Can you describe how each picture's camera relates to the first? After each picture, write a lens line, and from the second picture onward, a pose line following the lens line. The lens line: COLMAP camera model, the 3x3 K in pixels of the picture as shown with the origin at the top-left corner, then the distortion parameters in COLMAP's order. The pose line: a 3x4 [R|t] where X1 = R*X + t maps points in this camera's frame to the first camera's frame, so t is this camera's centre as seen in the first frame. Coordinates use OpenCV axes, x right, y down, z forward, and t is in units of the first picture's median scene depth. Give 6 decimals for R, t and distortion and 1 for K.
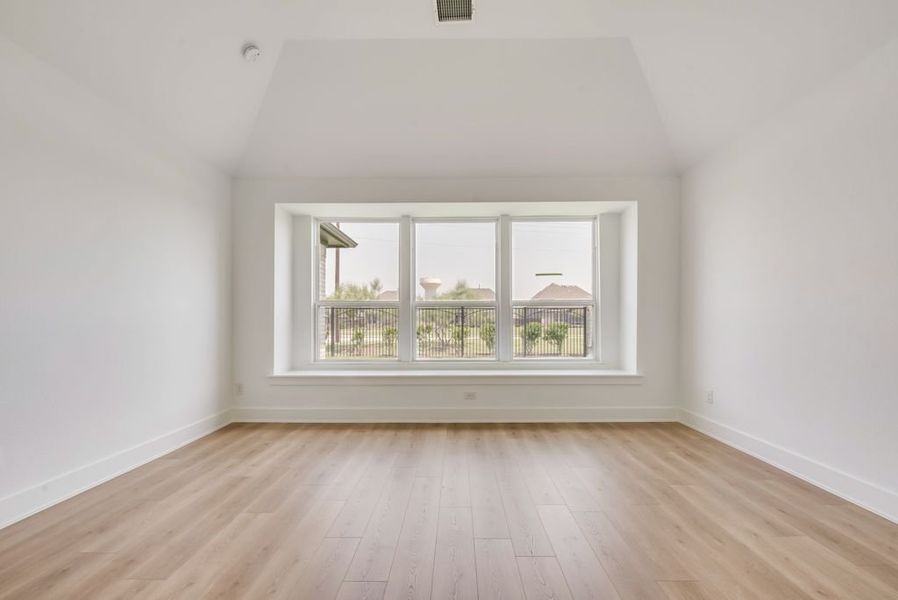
lens RADIAL K [[355.7, 0, 447.1], [0, 355.7, 307.9], [0, 0, 1]] dist [-0.006646, -0.001332]
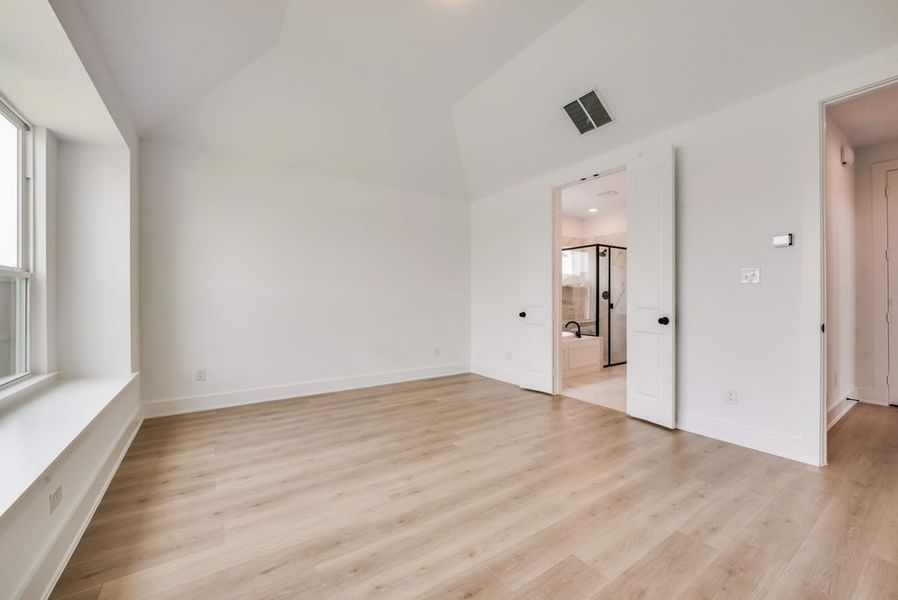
lens RADIAL K [[355.7, 0, 447.6], [0, 355.7, 299.8], [0, 0, 1]] dist [-0.006646, -0.001332]
pose [[-0.552037, 0.001550, 0.833818, -0.696010], [-0.019993, 0.999686, -0.015095, 0.027651], [-0.833580, -0.025003, -0.551833, 1.178831]]
